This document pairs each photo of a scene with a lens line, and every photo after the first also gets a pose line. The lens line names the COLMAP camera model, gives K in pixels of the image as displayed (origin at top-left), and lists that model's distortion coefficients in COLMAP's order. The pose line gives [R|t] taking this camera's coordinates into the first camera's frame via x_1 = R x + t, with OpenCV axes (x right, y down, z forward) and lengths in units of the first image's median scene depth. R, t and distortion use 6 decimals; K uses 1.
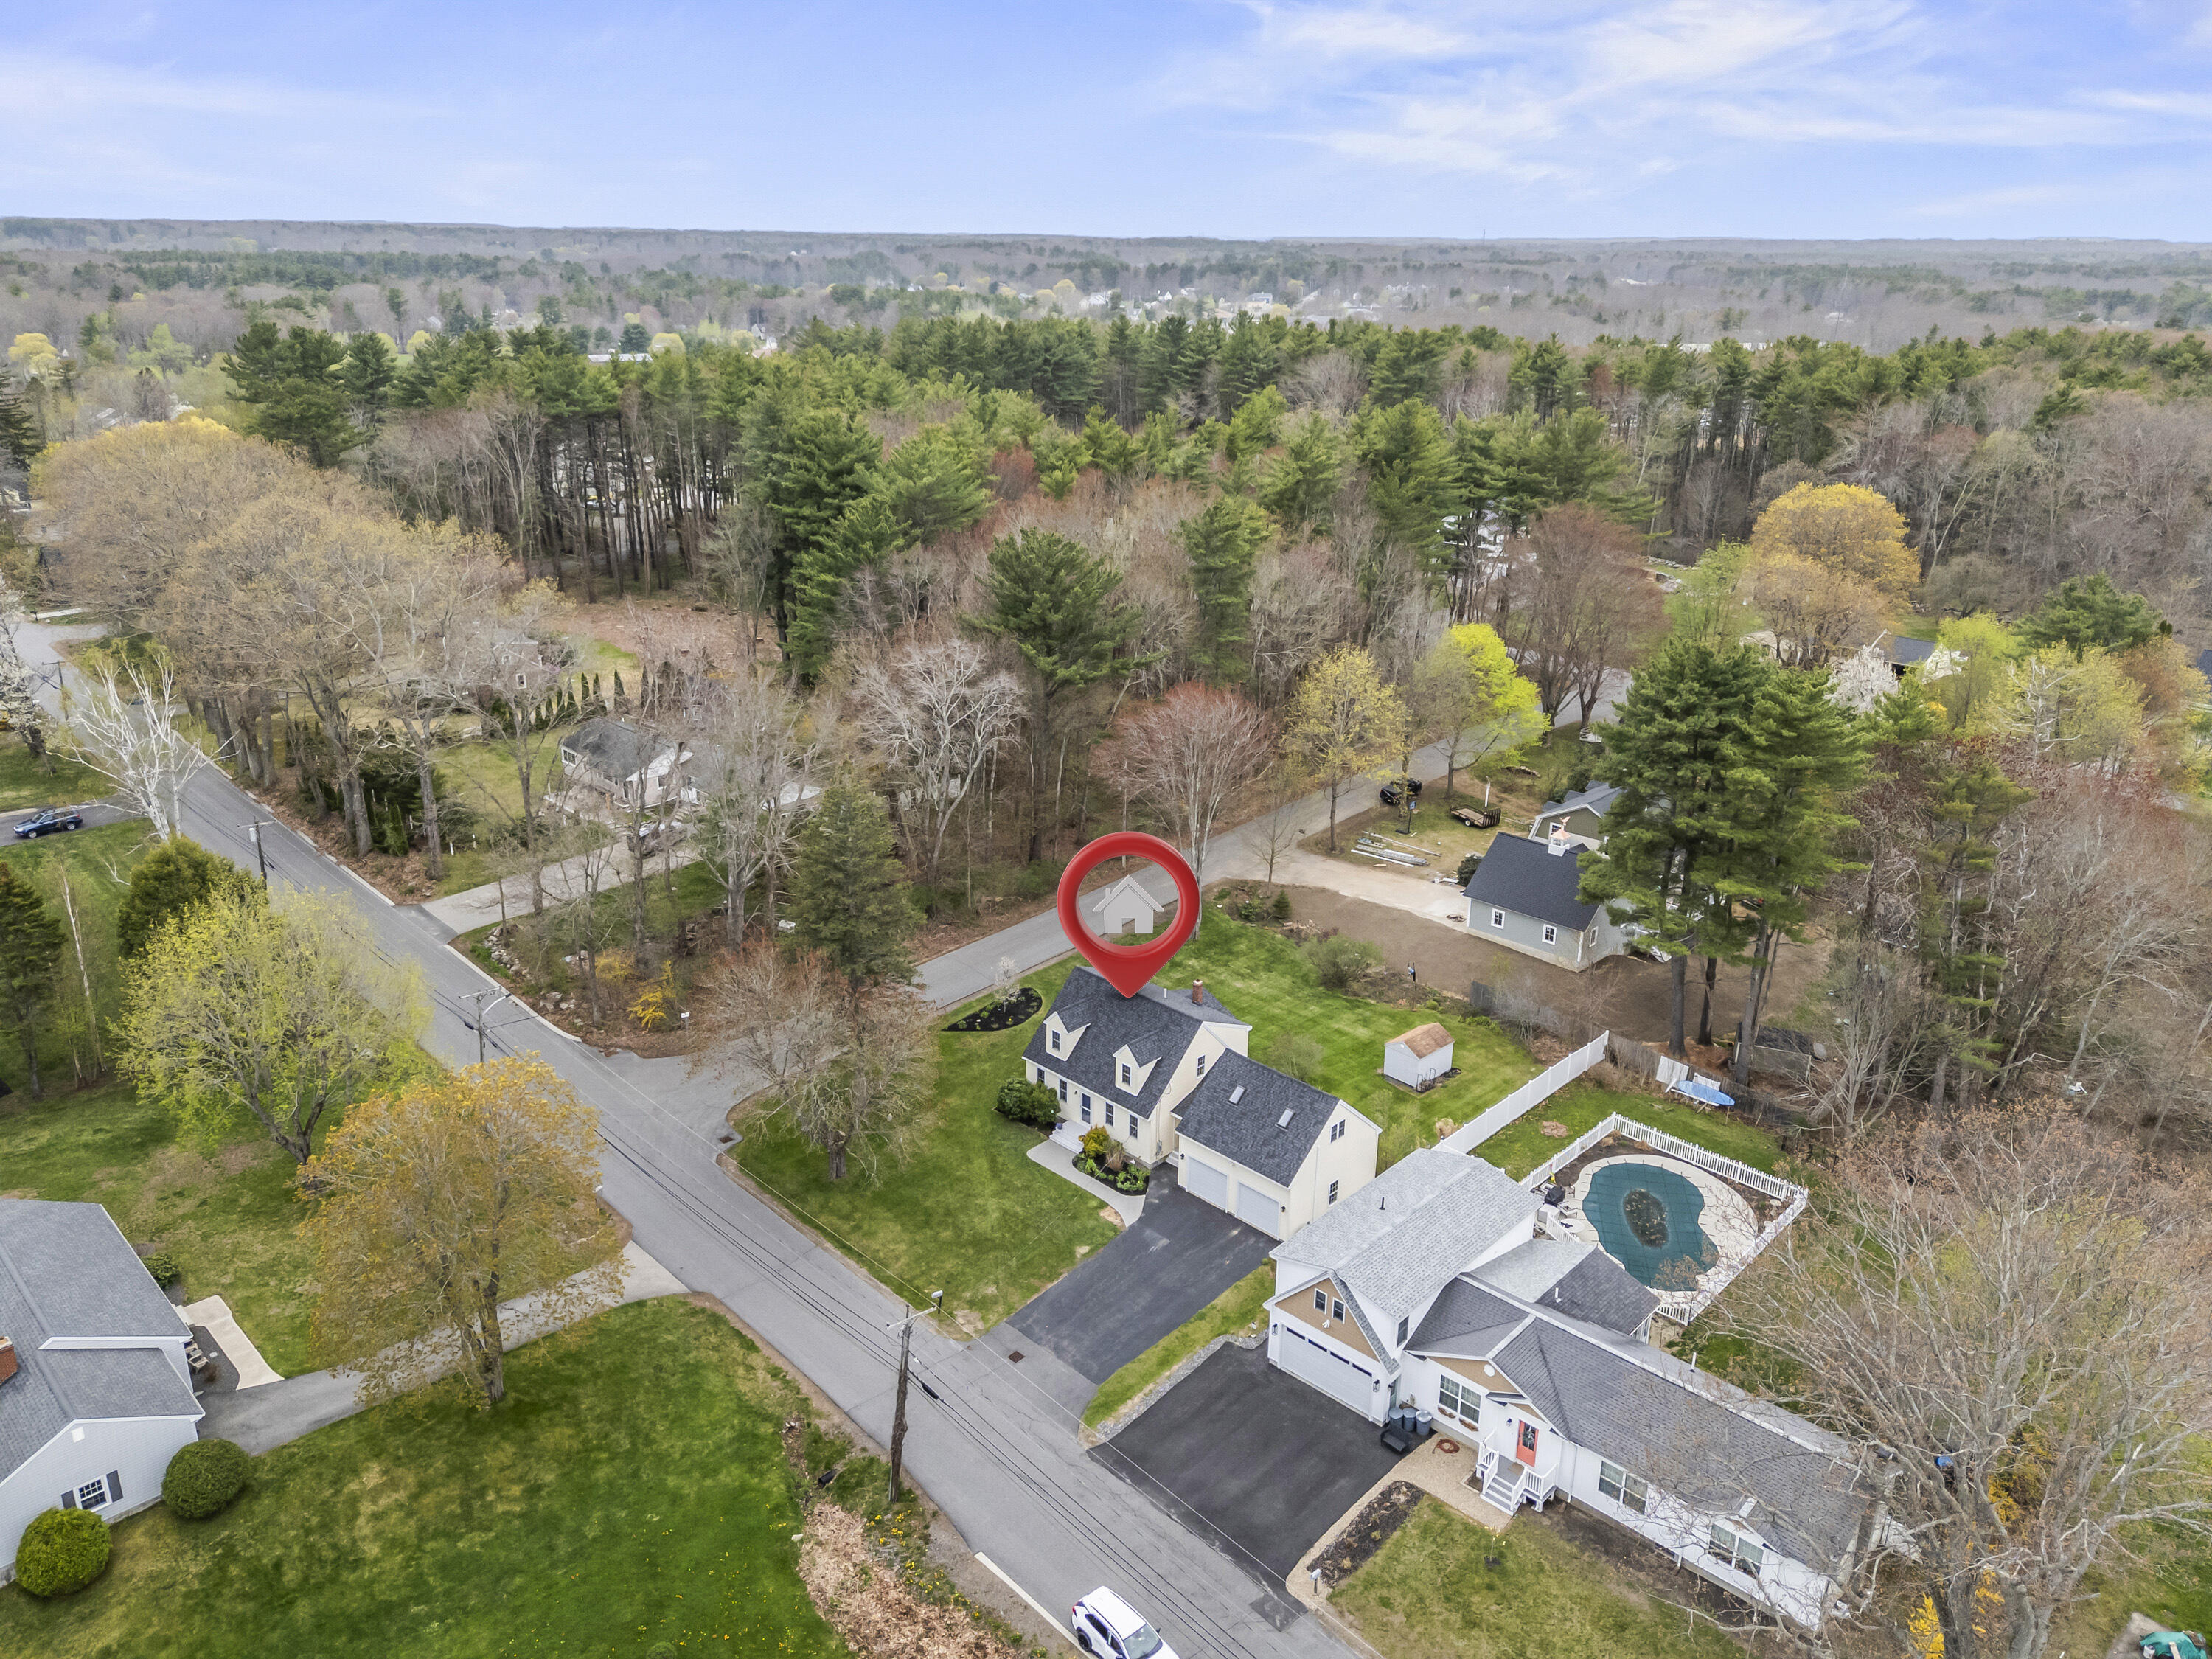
lens RADIAL K [[1640.0, 0, 1103.5], [0, 1640.0, 801.8], [0, 0, 1]] dist [0.061597, -0.051878]
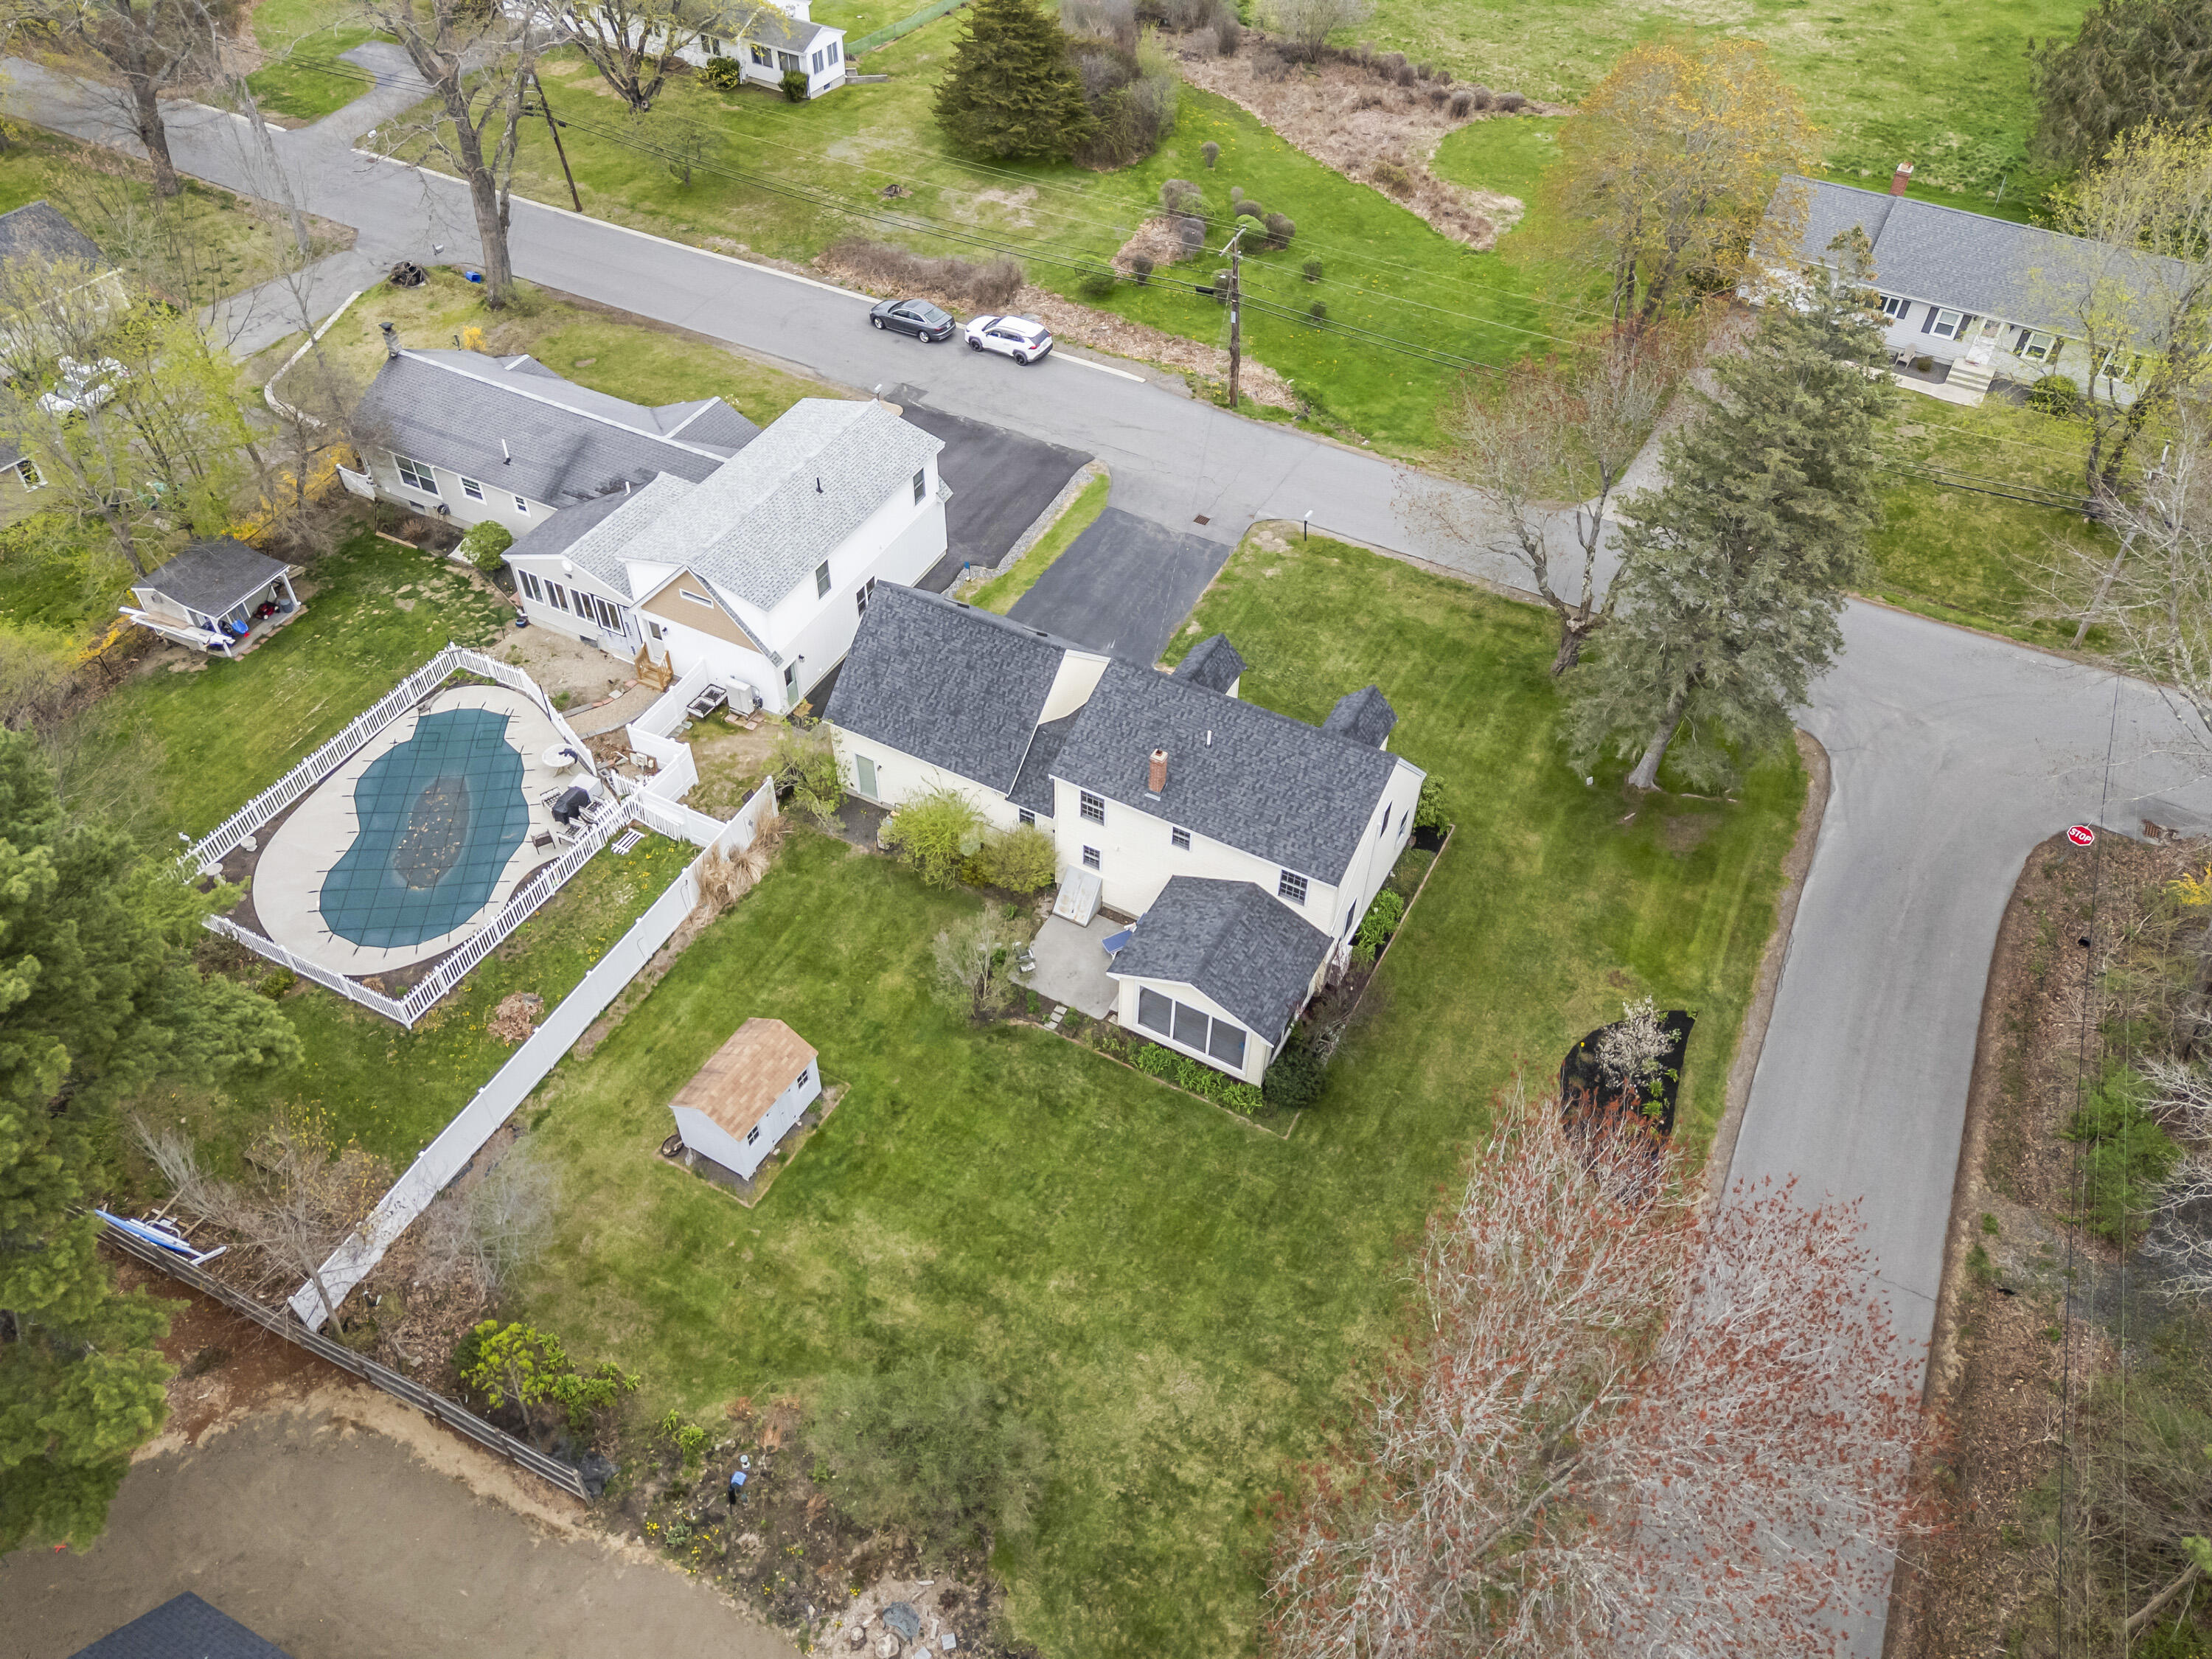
lens RADIAL K [[1640.0, 0, 1103.5], [0, 1640.0, 801.8], [0, 0, 1]] dist [0.061597, -0.051878]
pose [[-0.960412, 0.172135, -0.219038, 0.241010], [-0.120835, 0.451043, 0.884284, -0.434478], [0.251012, 0.875745, -0.412388, 1.518724]]
